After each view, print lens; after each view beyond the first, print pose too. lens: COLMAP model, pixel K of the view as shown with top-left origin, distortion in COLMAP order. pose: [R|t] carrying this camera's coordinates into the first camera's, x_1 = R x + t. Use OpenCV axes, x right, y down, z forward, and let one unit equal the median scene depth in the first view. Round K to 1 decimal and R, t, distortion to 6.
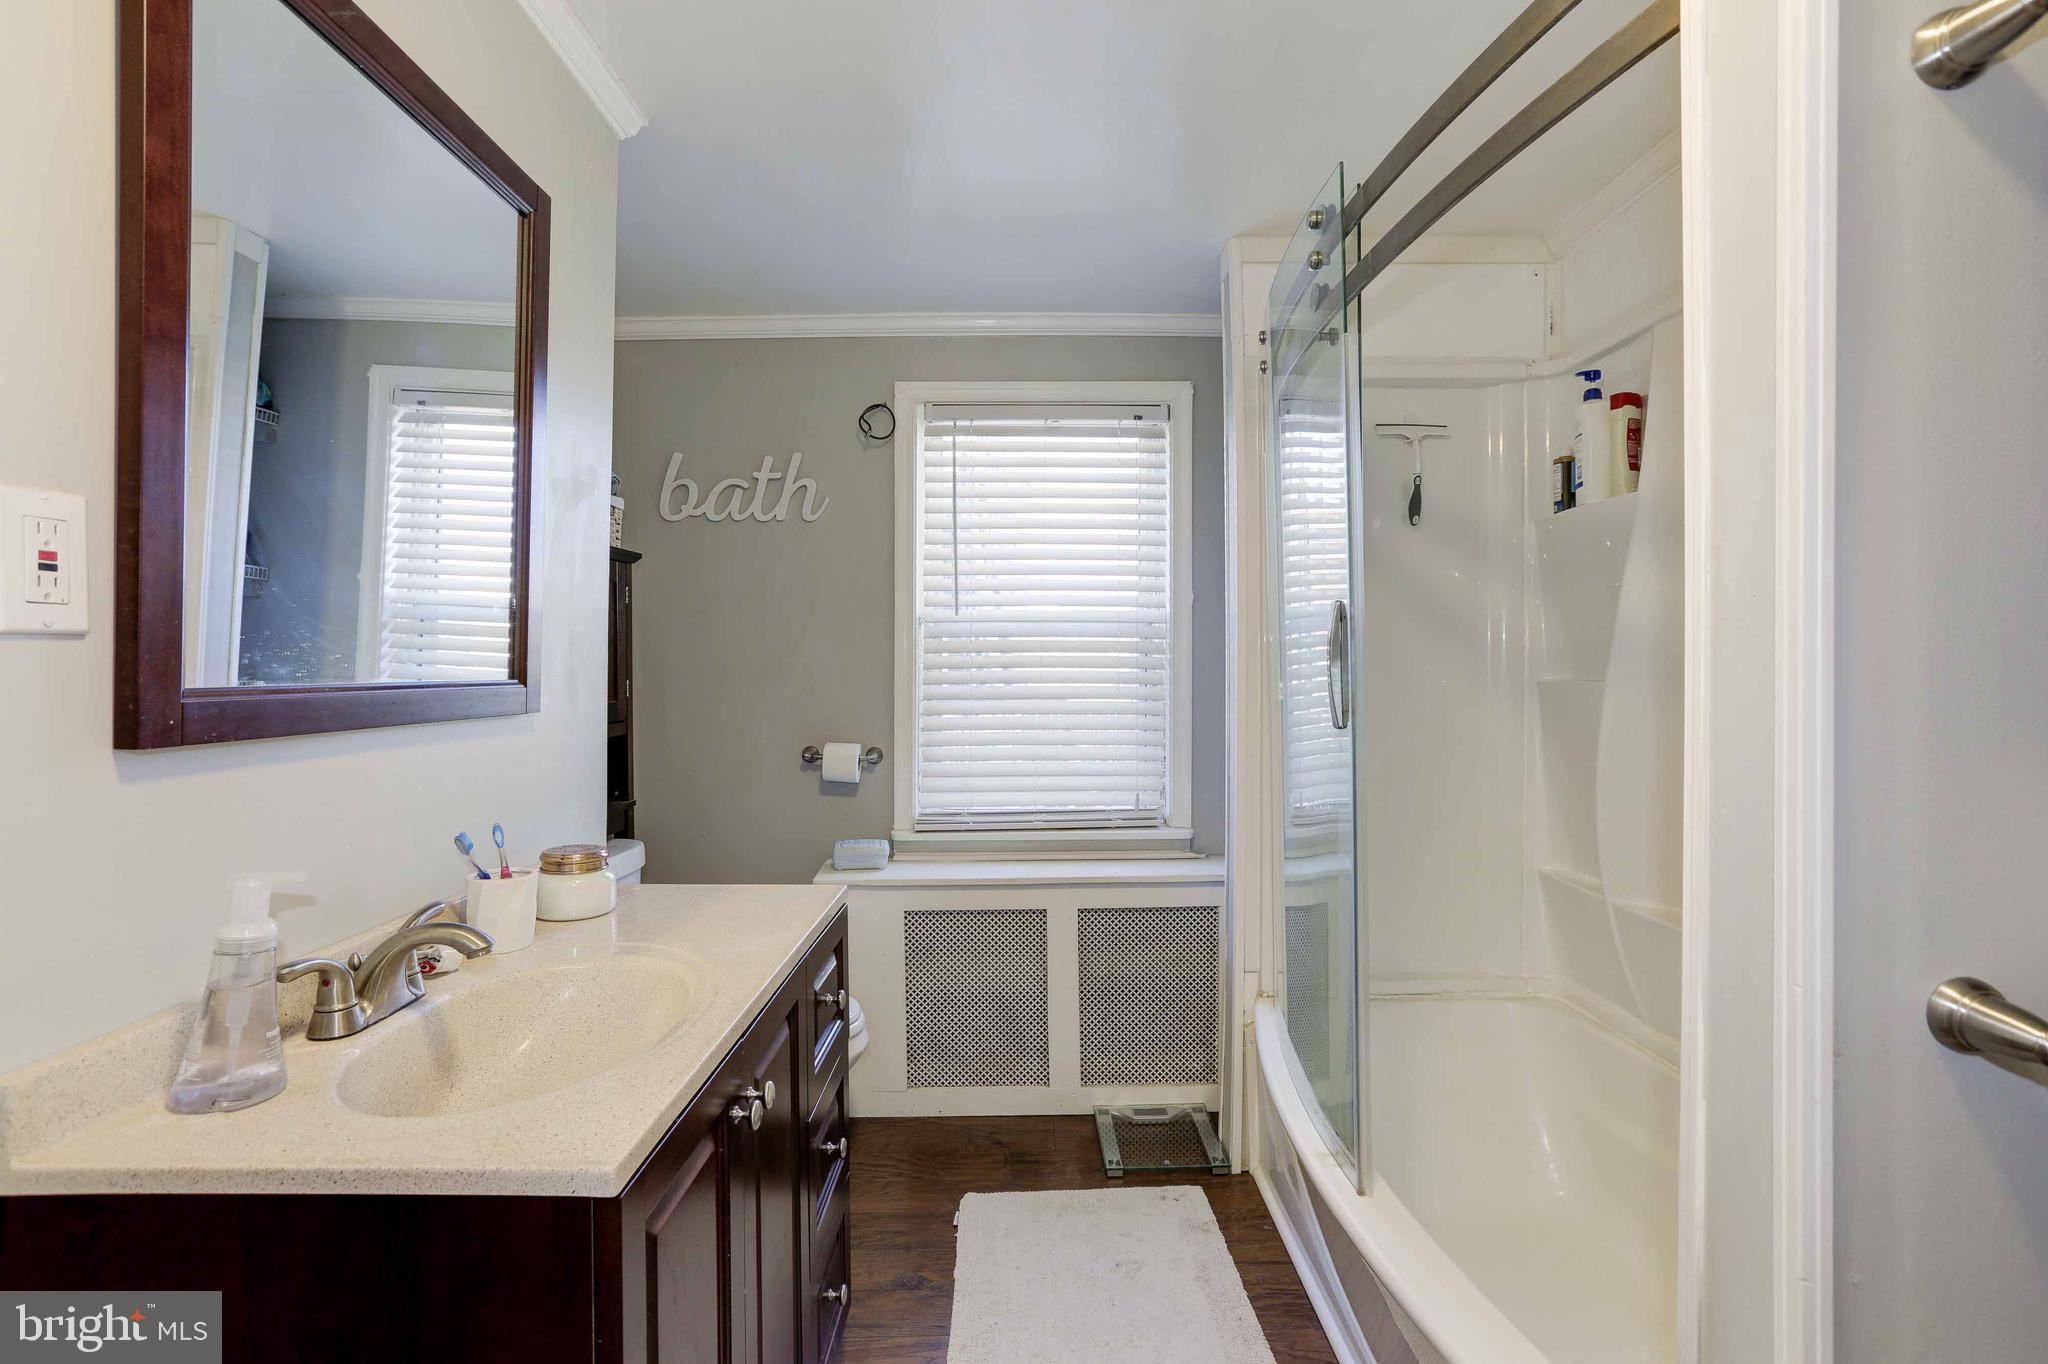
lens RADIAL K [[949.1, 0, 1012.9], [0, 949.1, 679.6], [0, 0, 1]] dist [-0.030785, 0.016631]
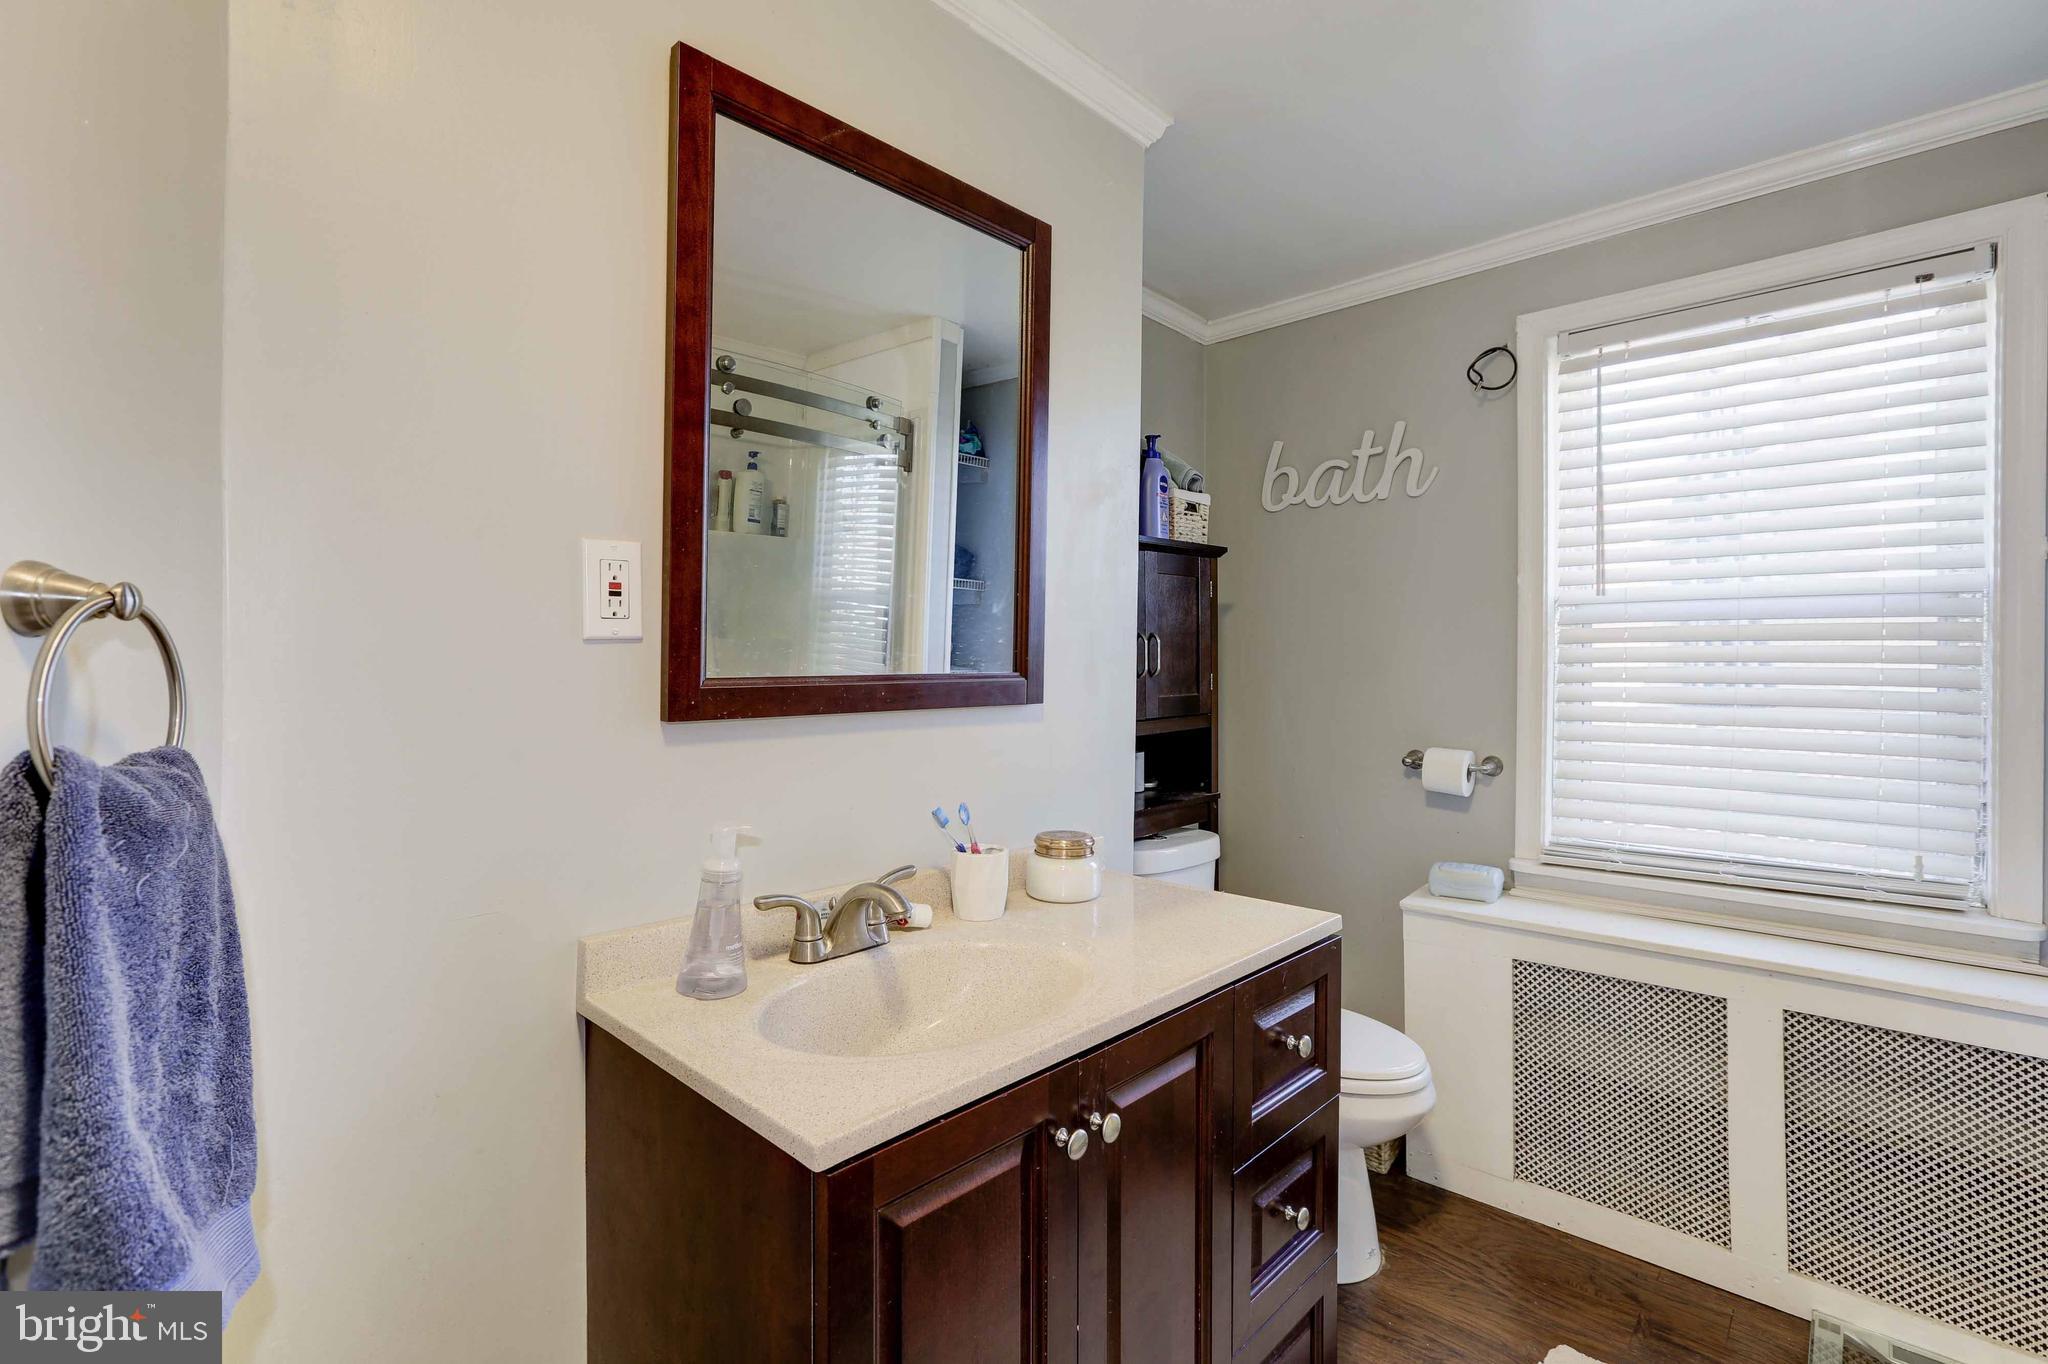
lens RADIAL K [[949.1, 0, 1011.0], [0, 949.1, 662.8], [0, 0, 1]] dist [-0.030785, 0.016631]
pose [[0.726149, 0.001712, -0.687536, 0.132357], [-0.008605, 0.999941, -0.006598, -0.002724], [0.687484, 0.010707, 0.726121, 0.112914]]
